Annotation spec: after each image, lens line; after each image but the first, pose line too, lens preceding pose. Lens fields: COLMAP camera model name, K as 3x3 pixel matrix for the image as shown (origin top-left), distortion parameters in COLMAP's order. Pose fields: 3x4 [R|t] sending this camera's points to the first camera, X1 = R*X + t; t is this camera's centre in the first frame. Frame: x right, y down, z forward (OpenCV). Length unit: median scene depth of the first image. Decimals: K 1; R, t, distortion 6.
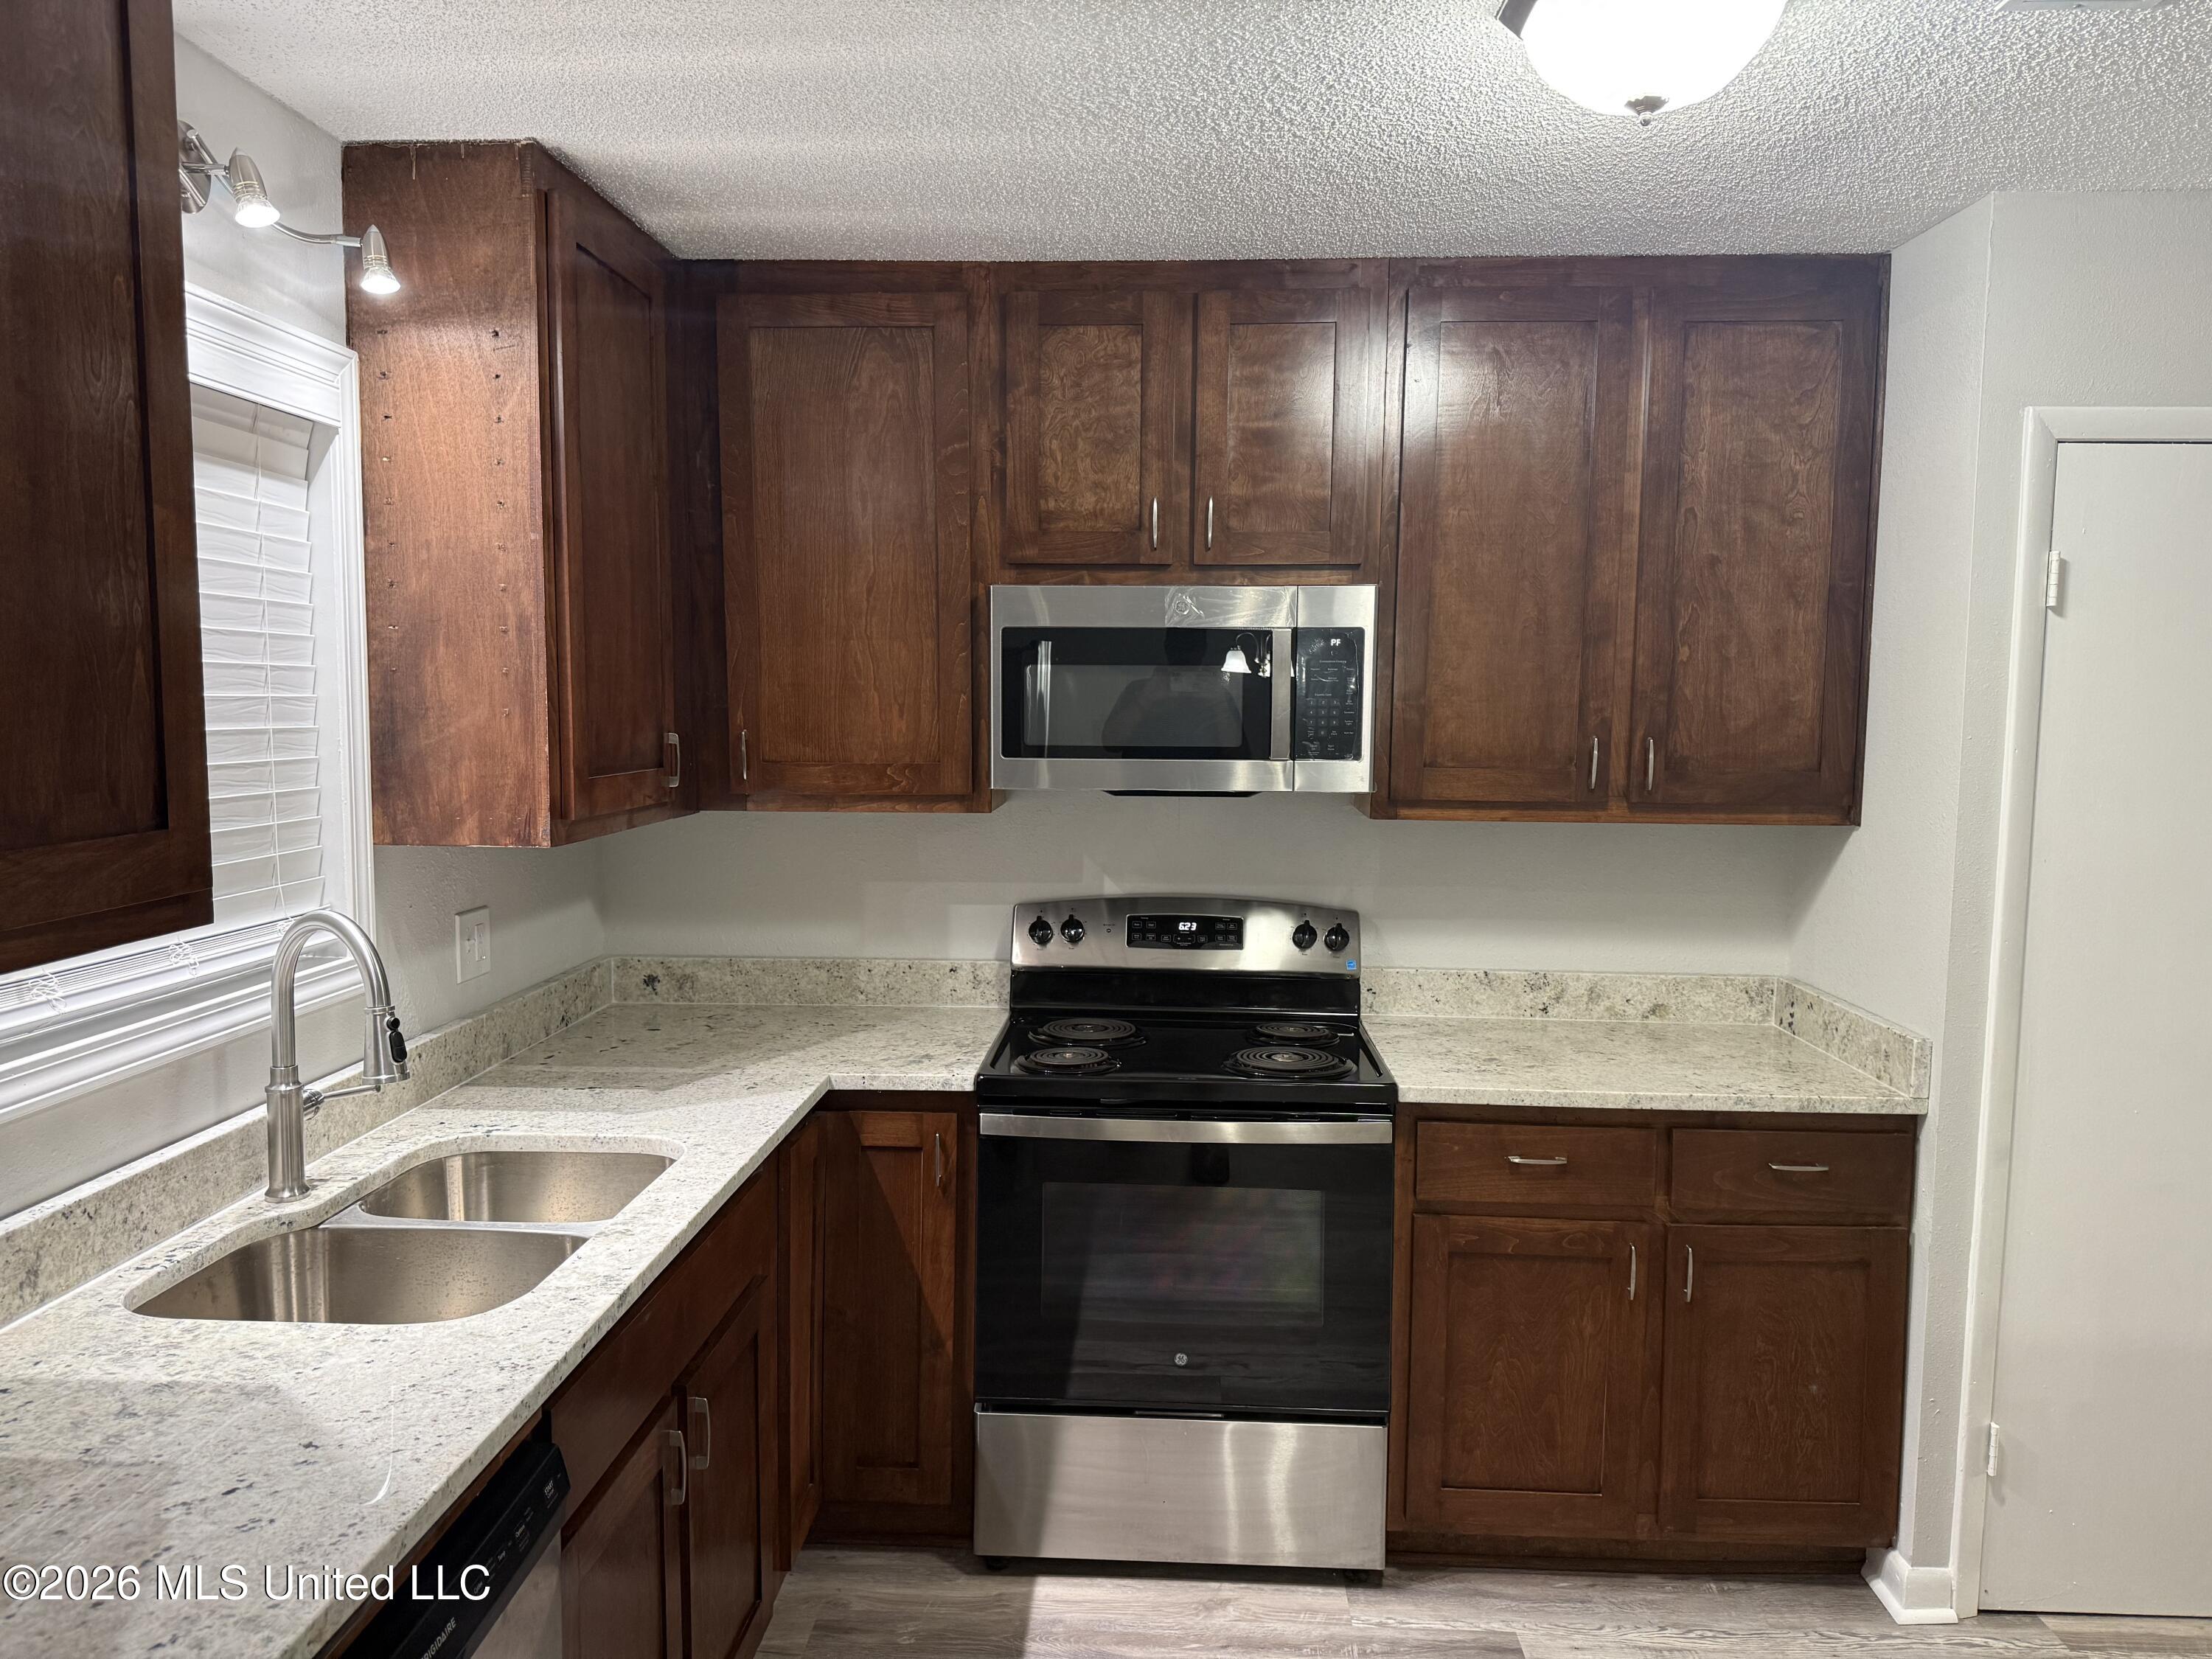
lens RADIAL K [[1553.1, 0, 1101.8], [0, 1553.1, 833.1], [0, 0, 1]] dist [0.169572, -0.280397]
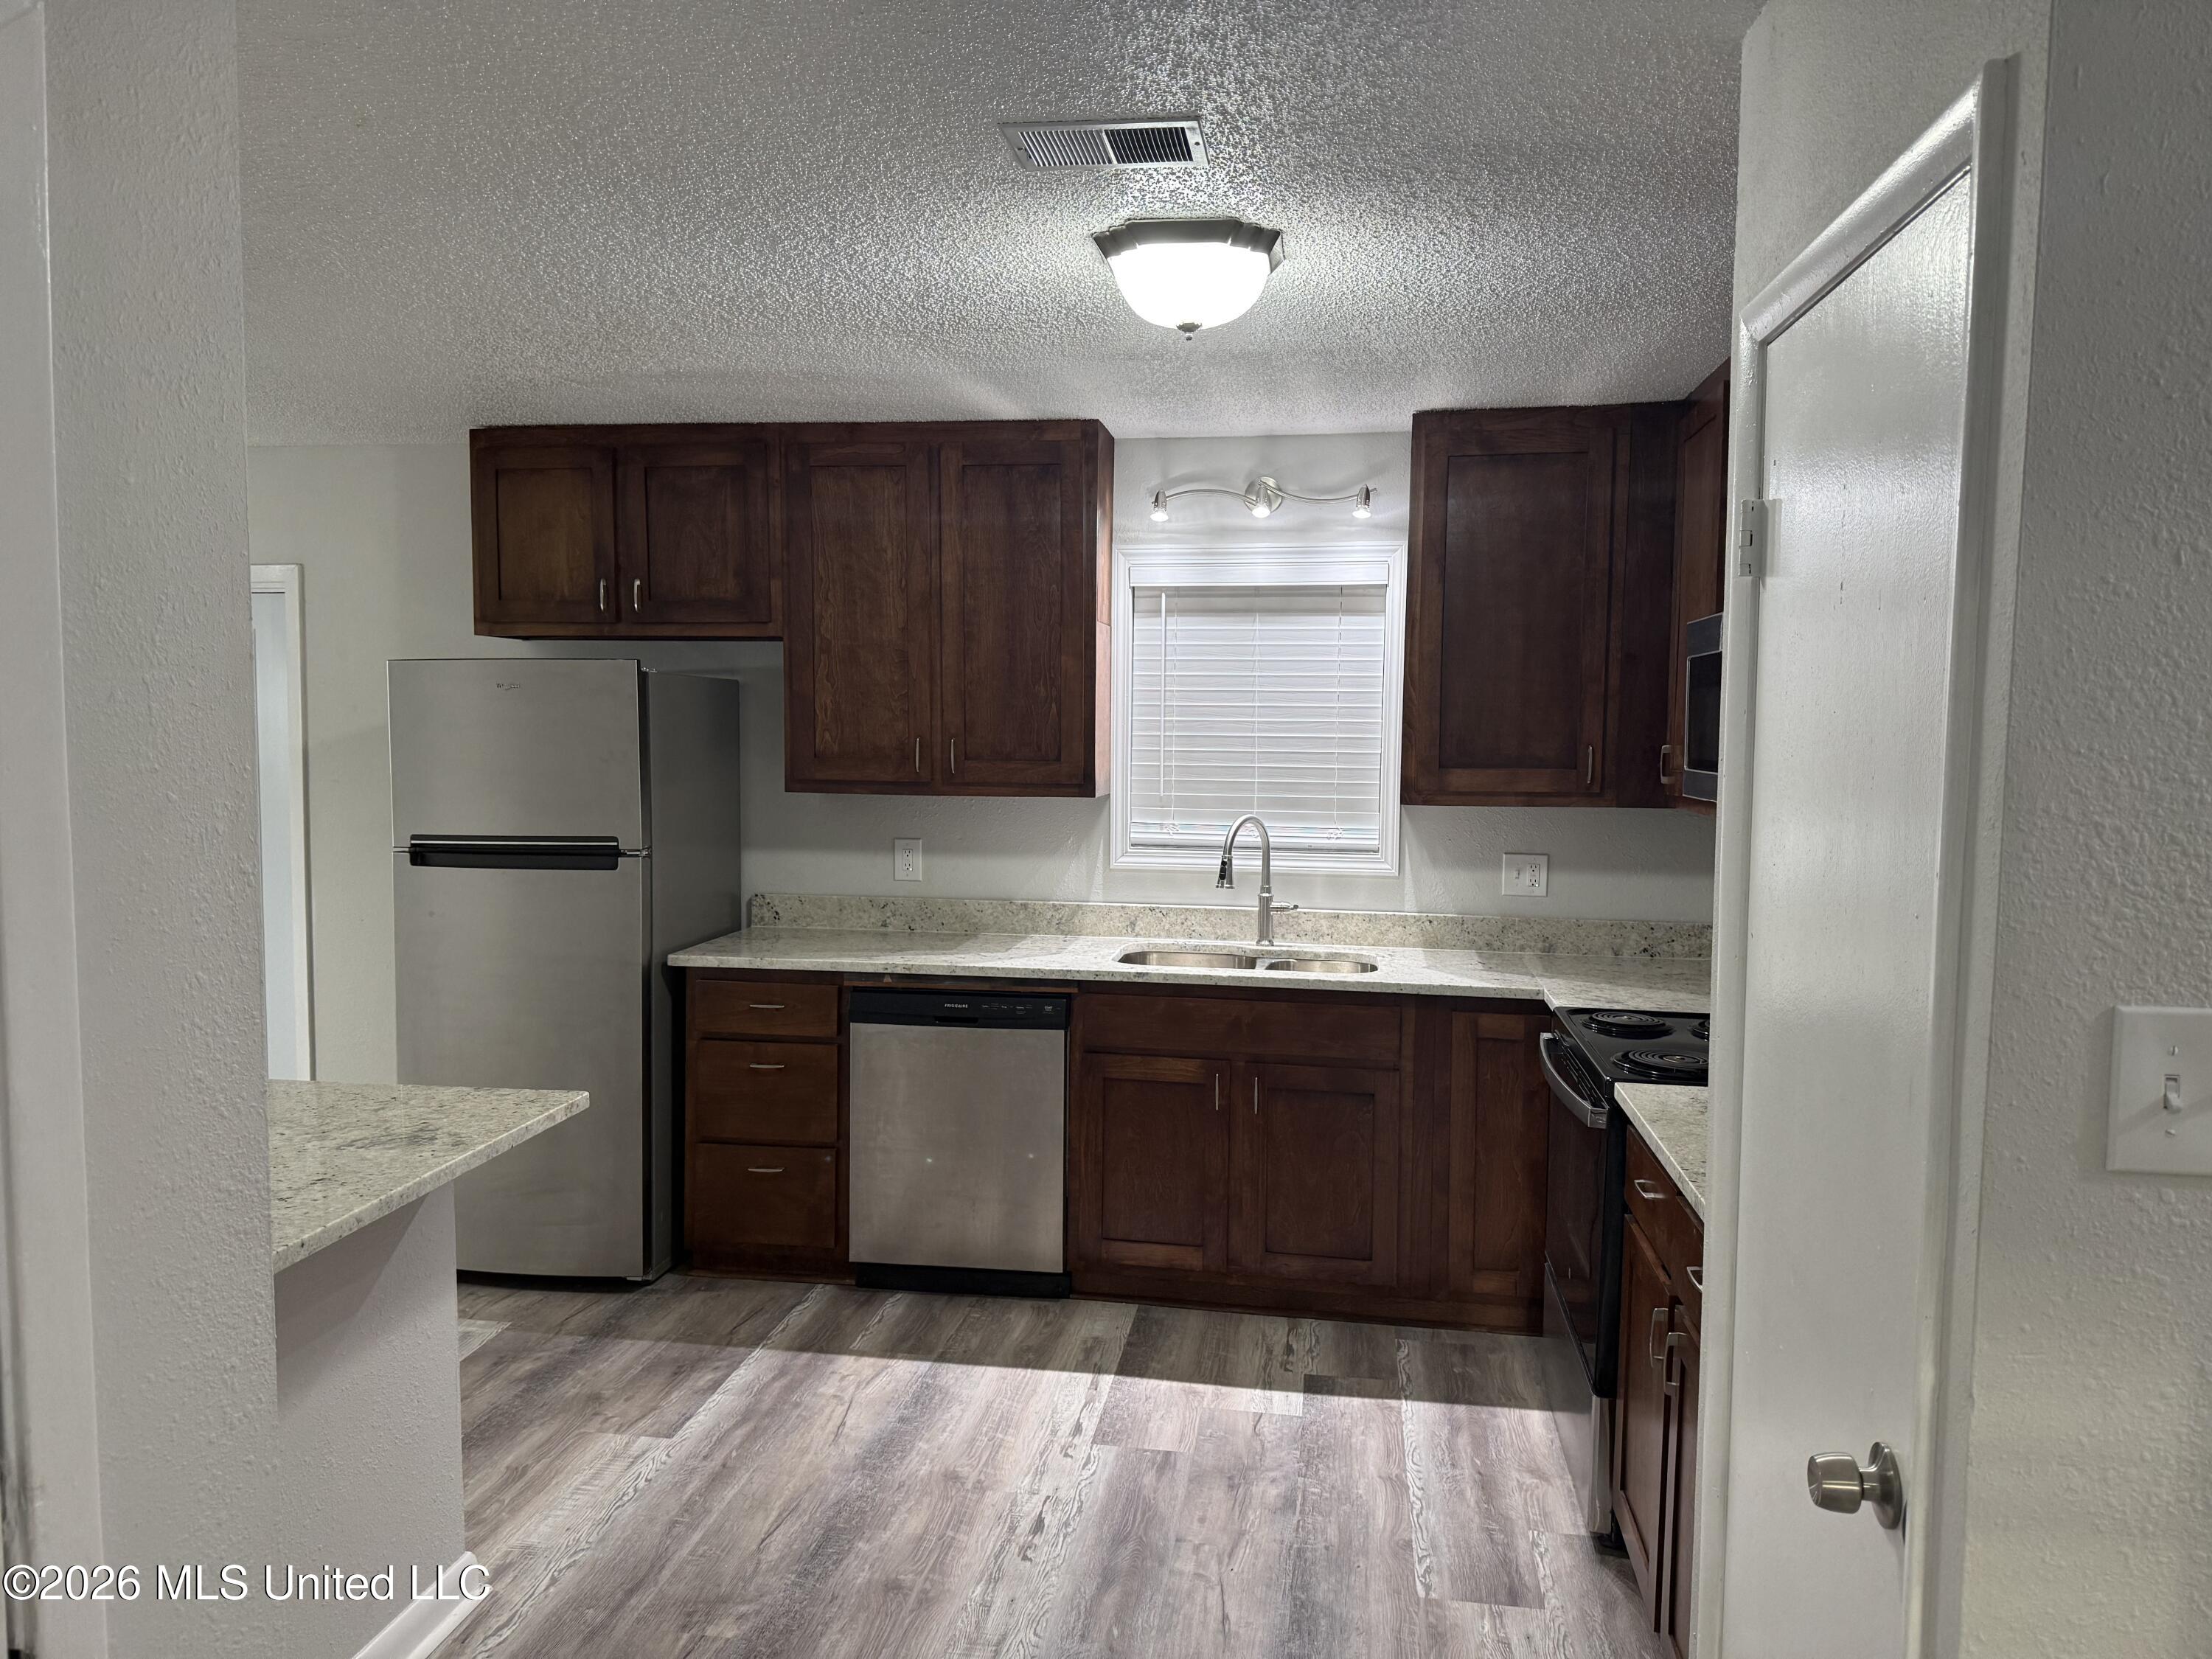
lens RADIAL K [[1542.4, 0, 1106.0], [0, 1542.4, 829.5], [0, 0, 1]] dist [0.196782, -0.447517]
pose [[-0.108075, 0.060907, -0.992275, 1.170425], [-0.099227, 0.992476, 0.071727, -0.045992], [0.989178, 0.106213, -0.101218, 0.698005]]
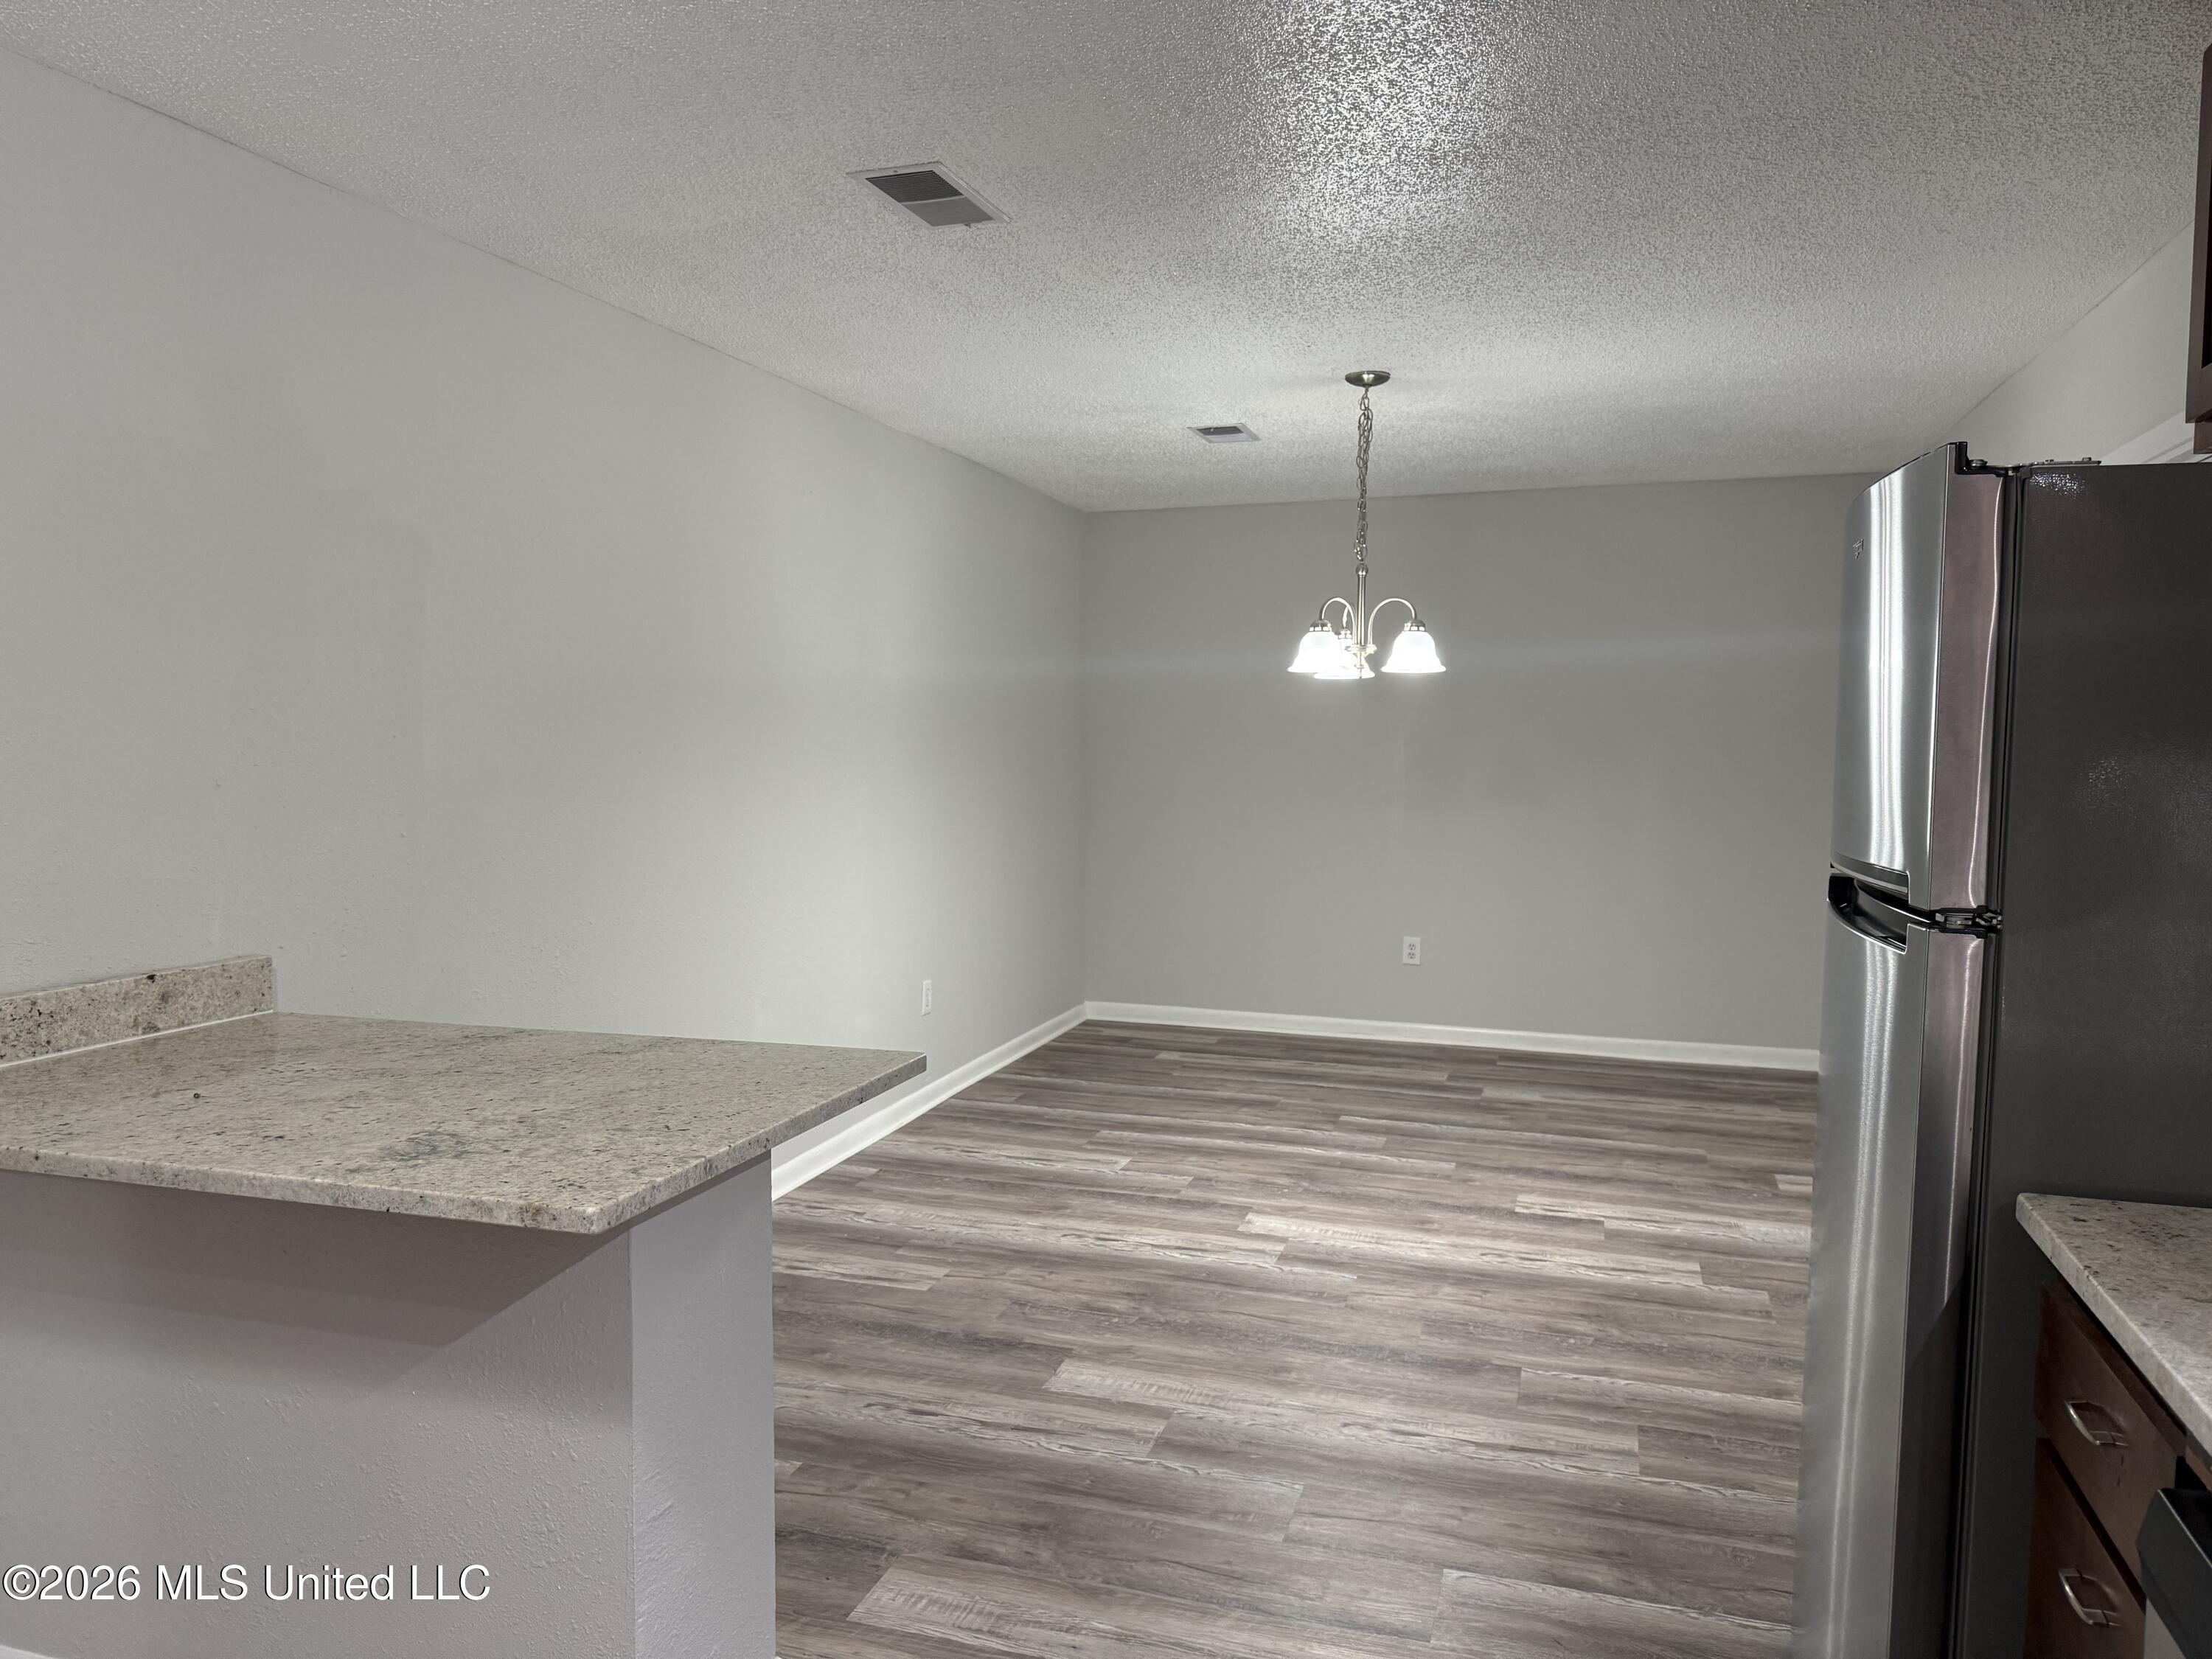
lens RADIAL K [[1537.2, 0, 1074.3], [0, 1537.2, 832.2], [0, 0, 1]] dist [0.052016, -0.102003]
pose [[-0.961752, -0.032422, 0.271995, -0.021231], [0.010187, 0.988050, 0.153796, -0.003290], [-0.273731, 0.150684, -0.949929, 0.758304]]
